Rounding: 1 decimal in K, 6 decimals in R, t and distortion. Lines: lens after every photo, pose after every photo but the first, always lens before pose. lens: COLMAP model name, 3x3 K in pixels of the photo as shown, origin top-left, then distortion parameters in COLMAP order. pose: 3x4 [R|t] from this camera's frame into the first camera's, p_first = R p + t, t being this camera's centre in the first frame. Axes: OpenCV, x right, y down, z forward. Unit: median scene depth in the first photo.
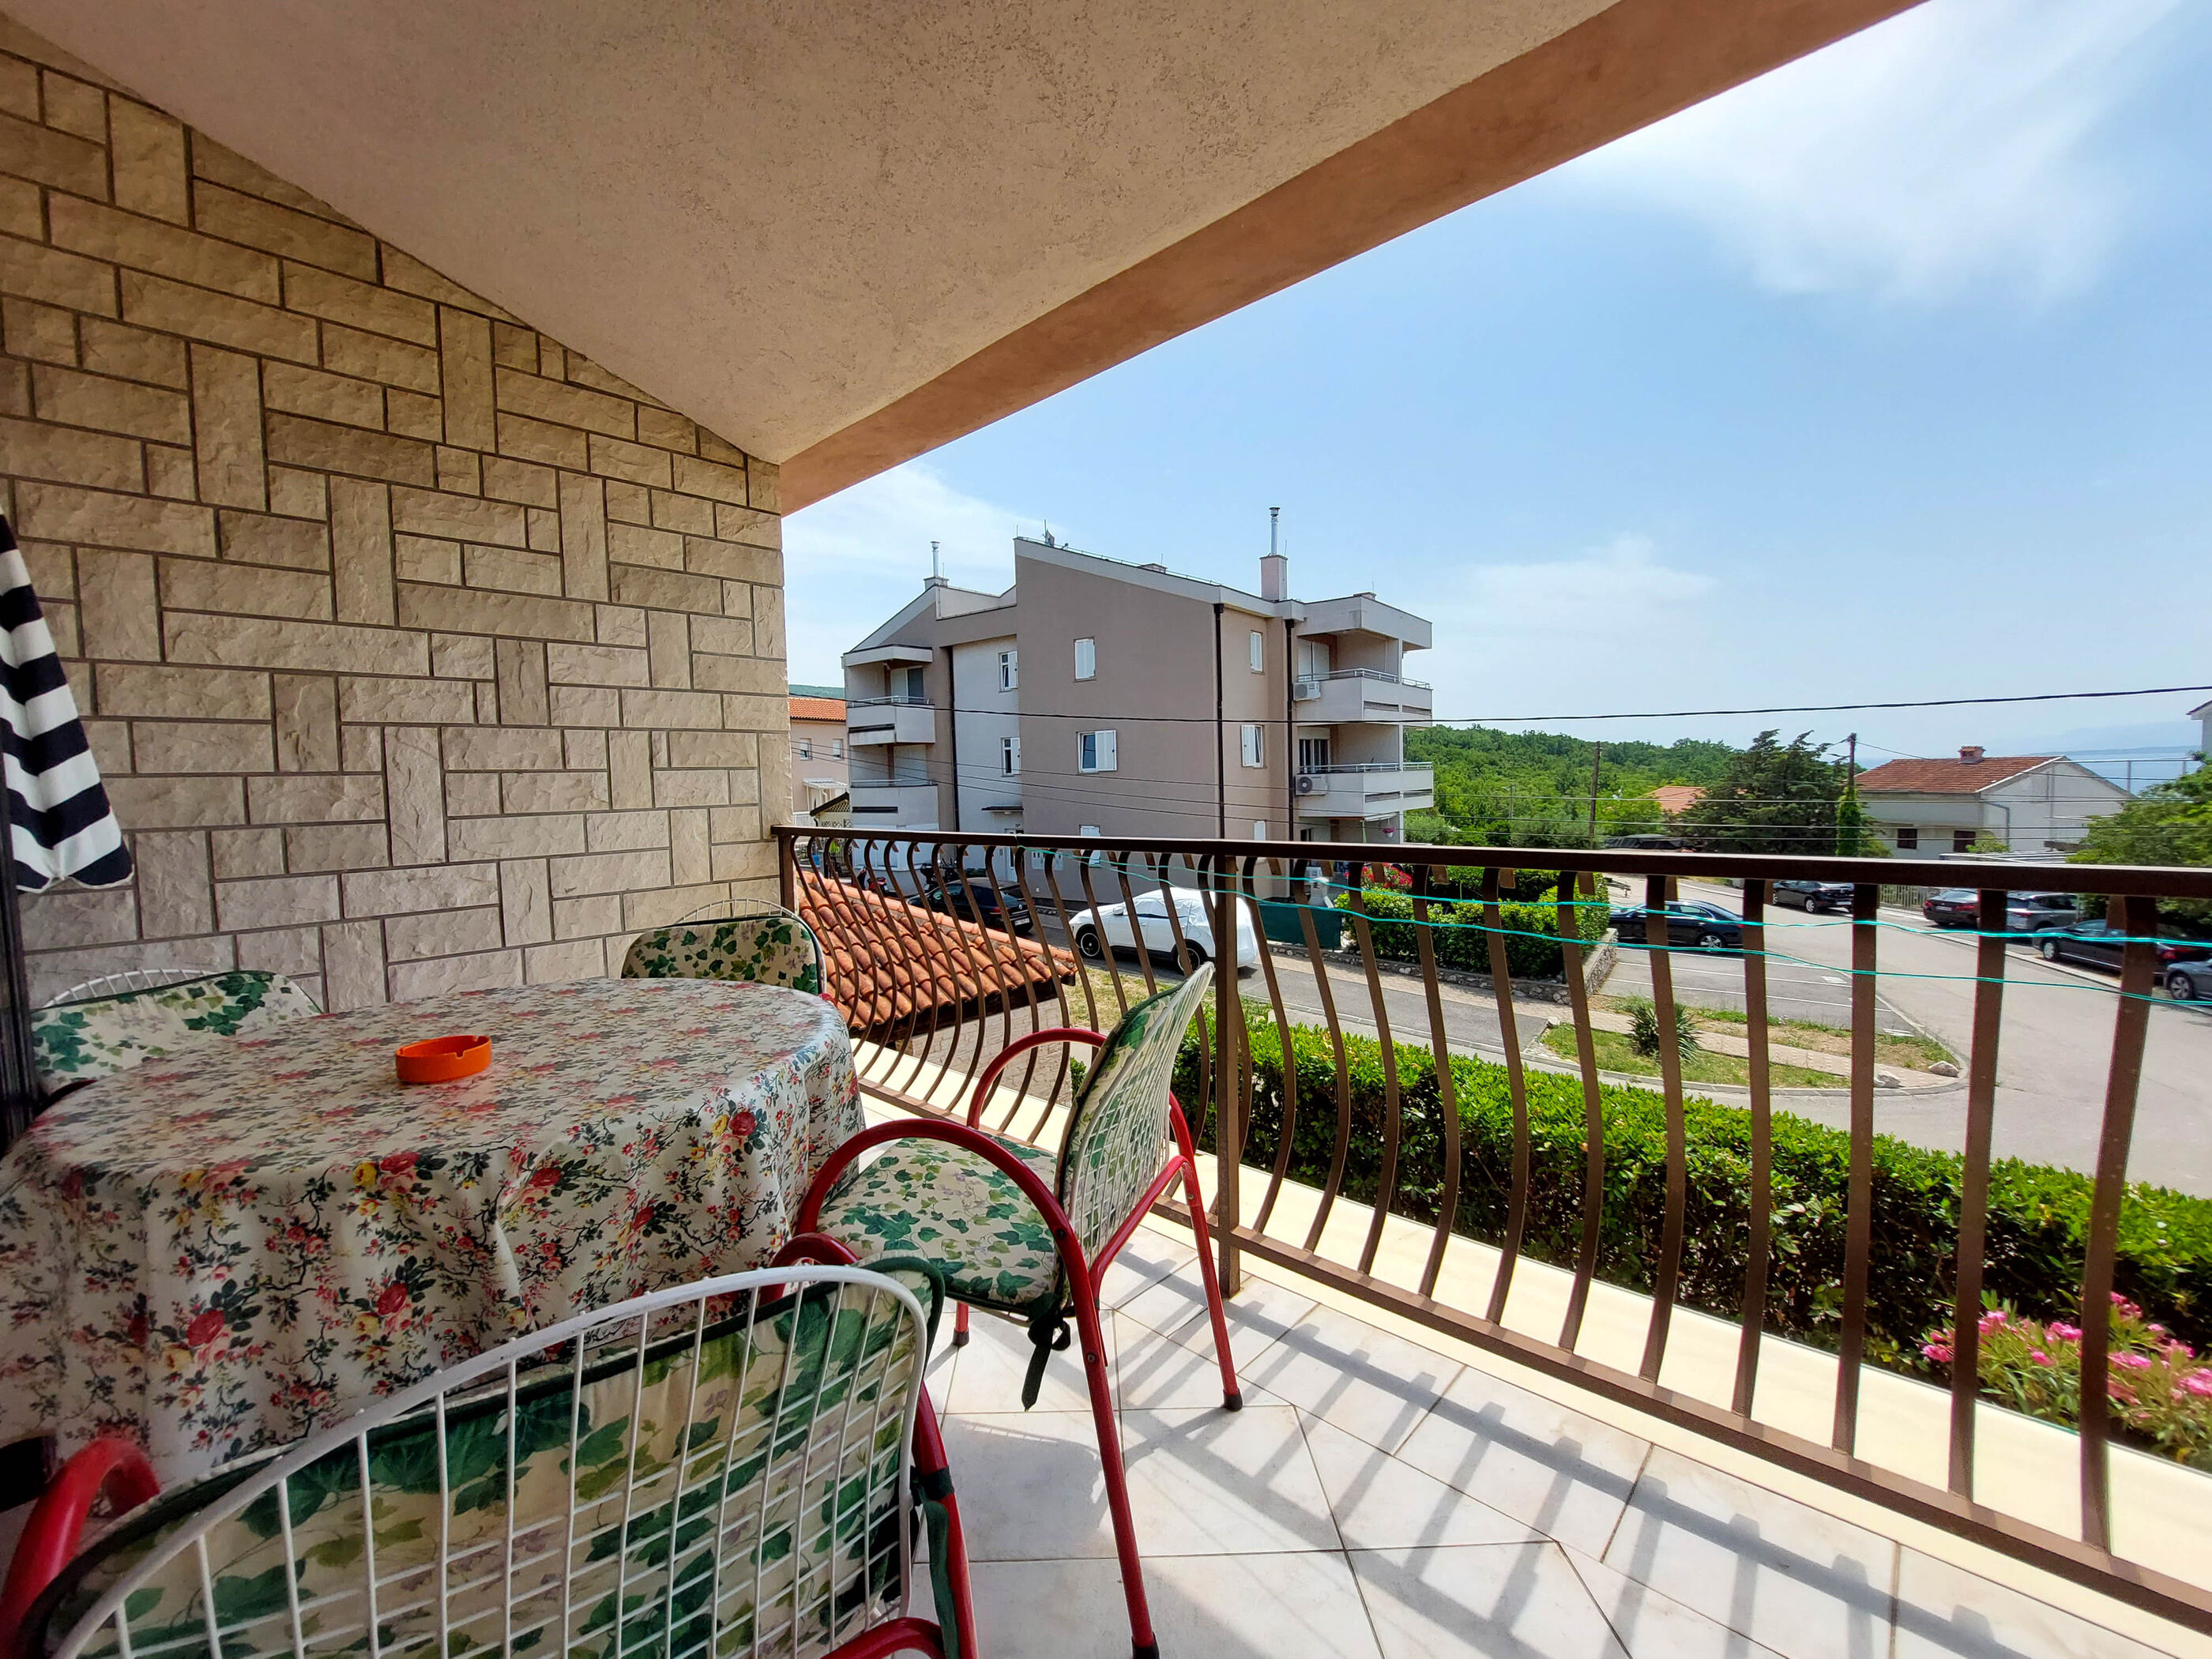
lens RADIAL K [[906.4, 0, 1100.5], [0, 906.4, 833.3], [0, 0, 1]] dist [-0.015617, -0.000872]
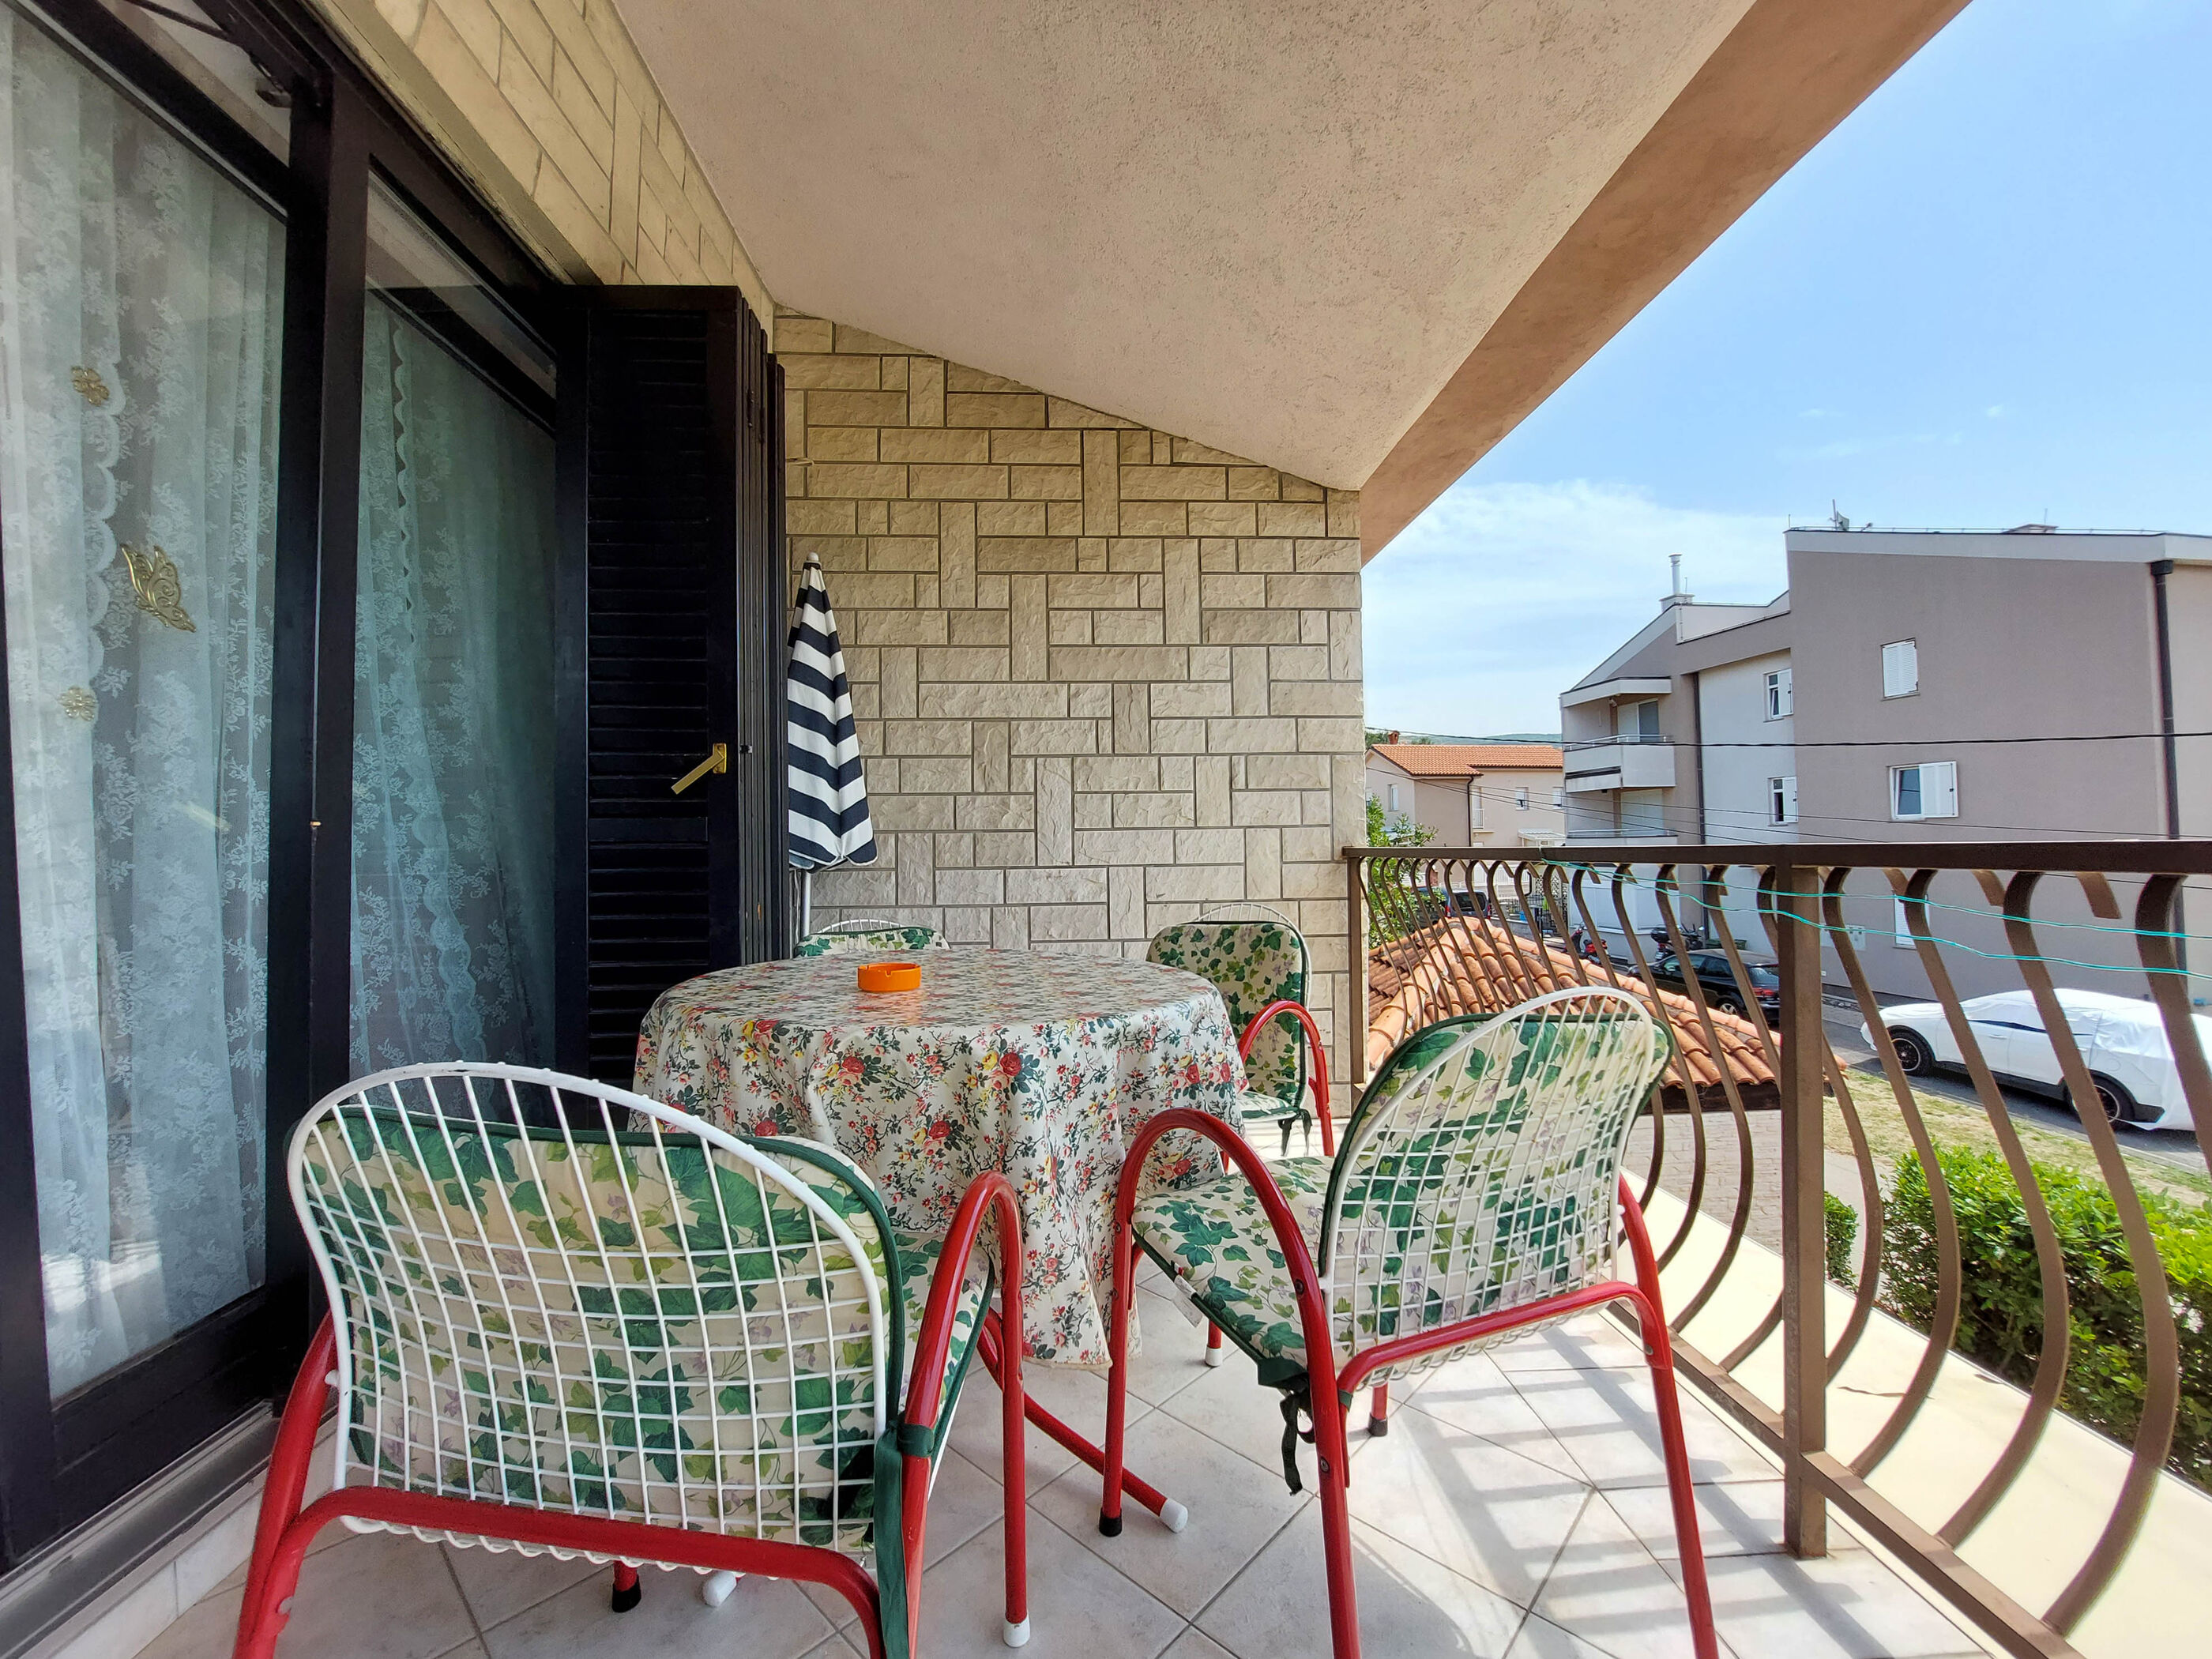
lens RADIAL K [[906.4, 0, 1082.2], [0, 906.4, 815.8], [0, 0, 1]] dist [-0.015617, -0.000872]
pose [[0.710727, -0.007049, -0.703433, 0.147521], [-0.048225, 0.997109, -0.058717, 0.033298], [0.701813, 0.075655, 0.708332, 0.104467]]
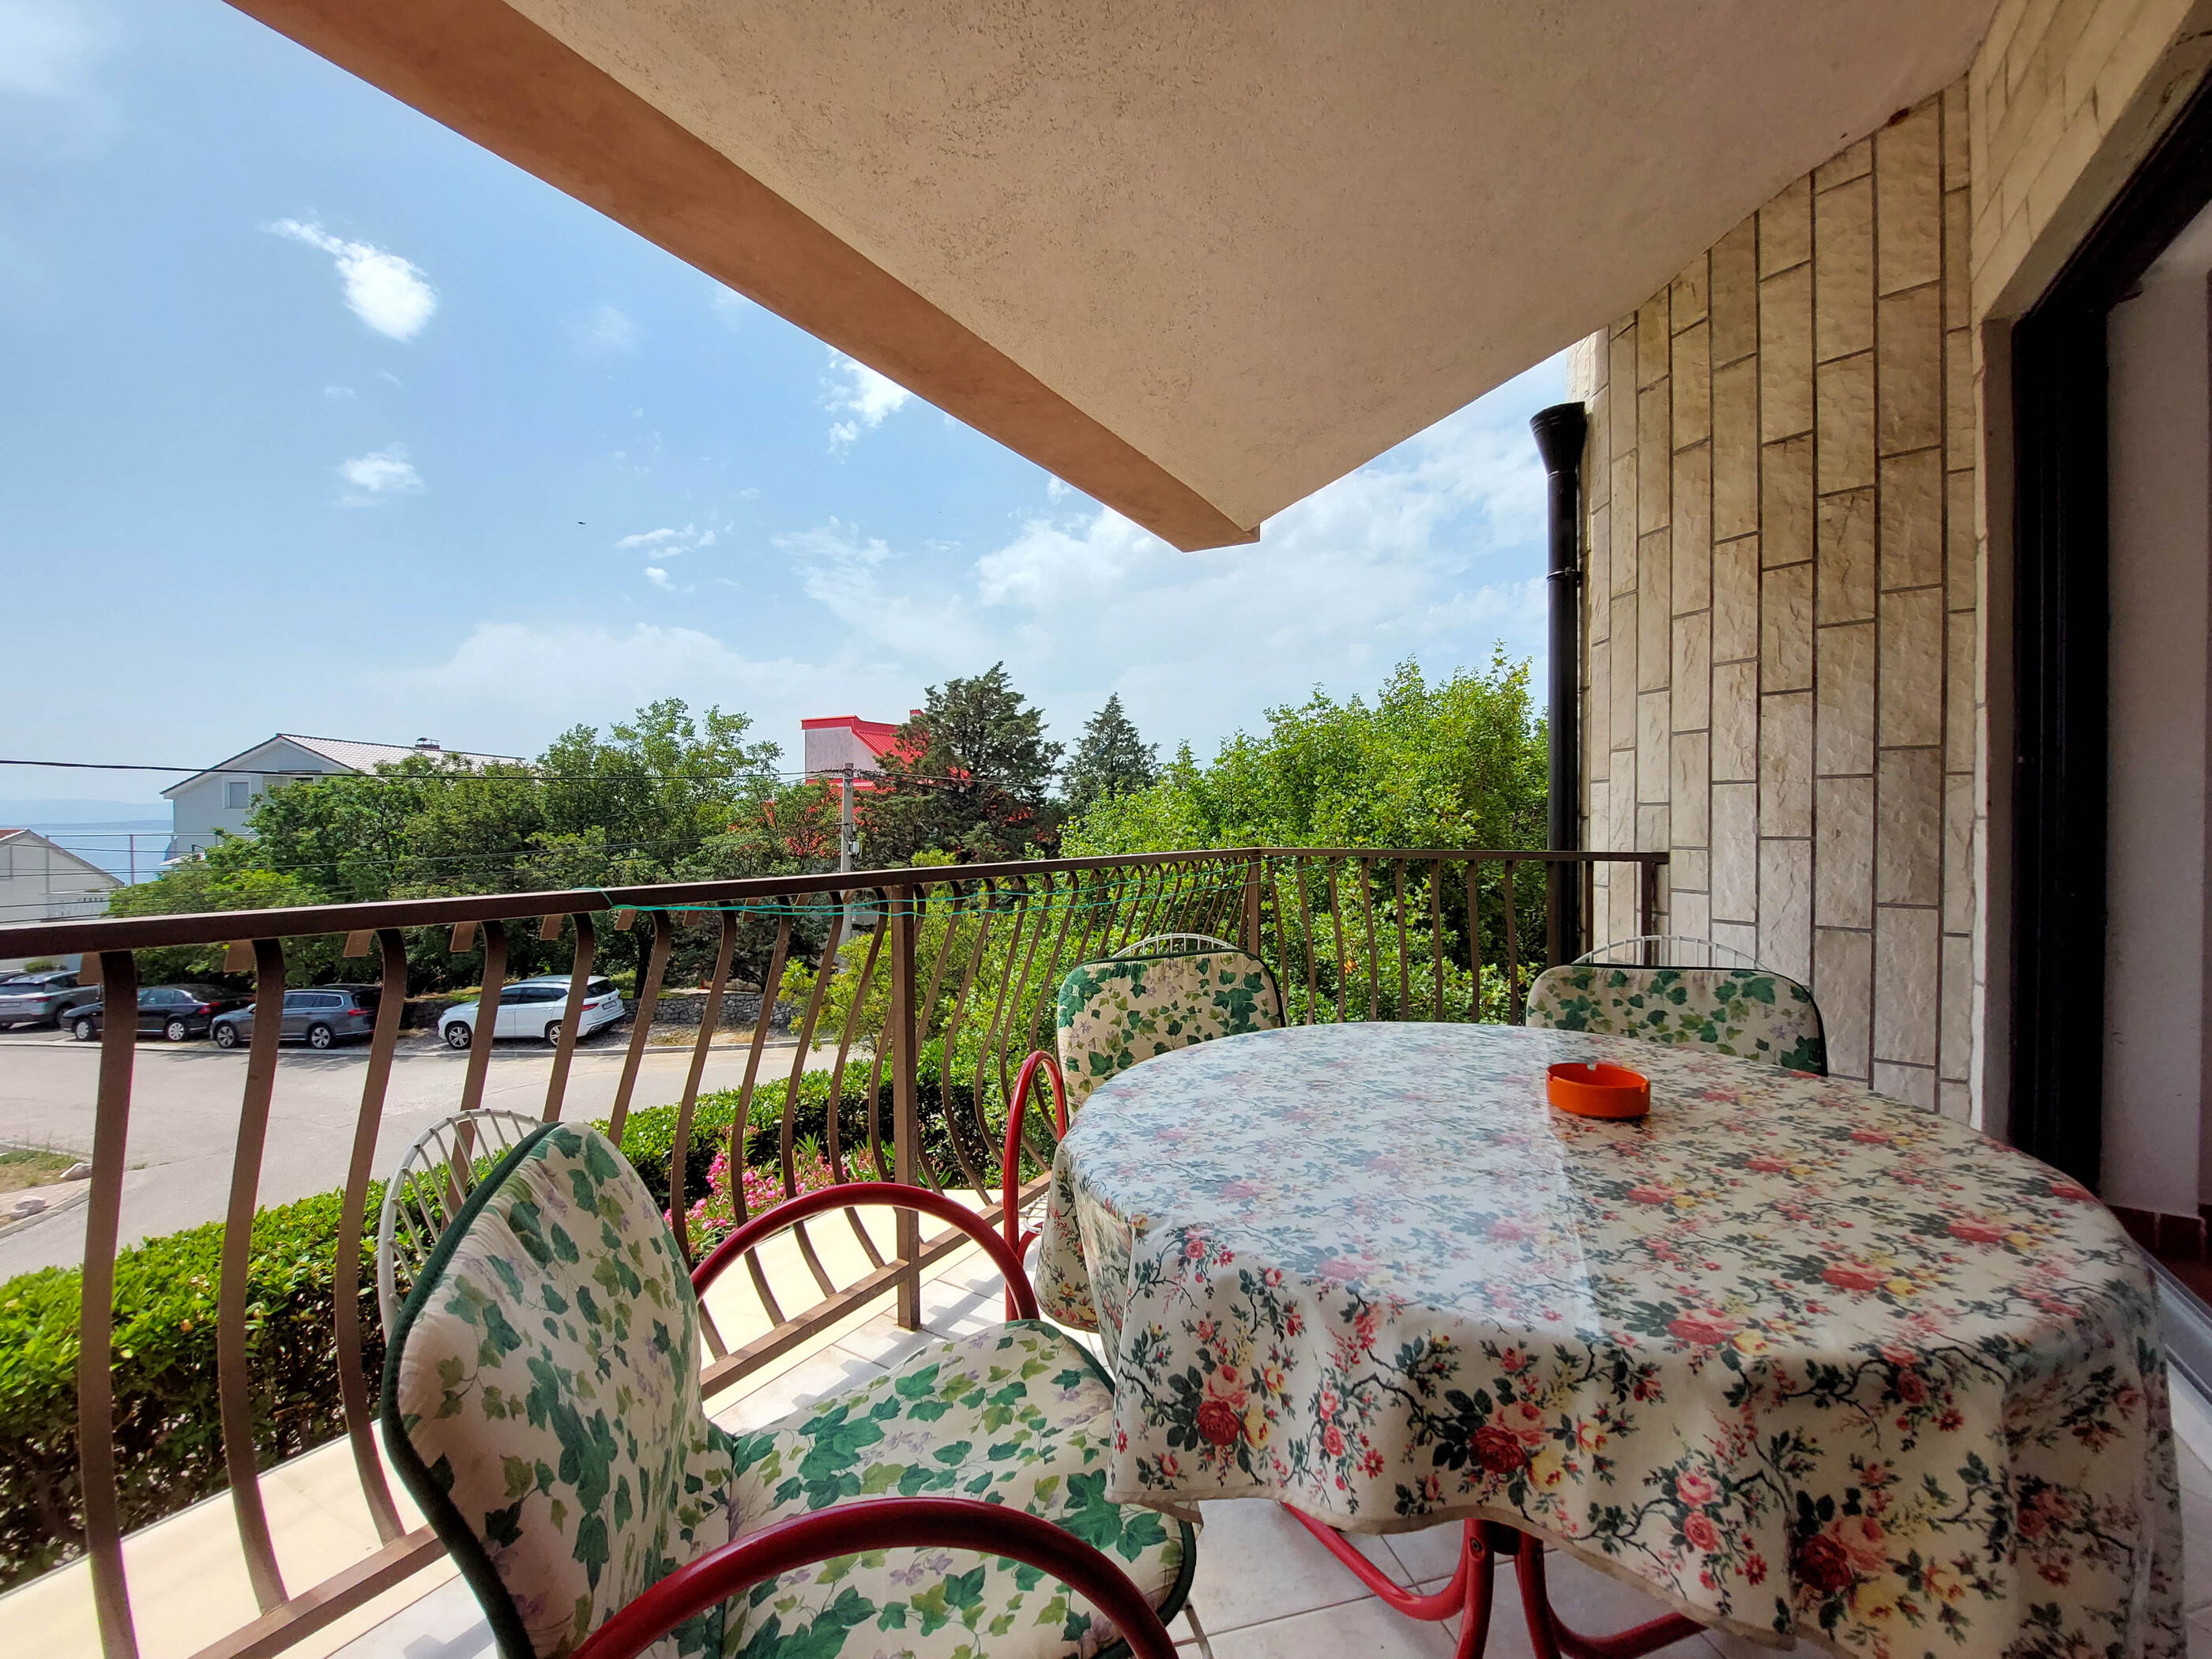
lens RADIAL K [[906.4, 0, 1128.8], [0, 906.4, 838.9], [0, 0, 1]] dist [-0.015617, -0.000872]
pose [[-0.220780, 0.011866, 0.975251, -0.585469], [0.065480, 0.997850, 0.002682, -0.013831], [-0.973123, 0.064451, -0.221083, 0.636168]]
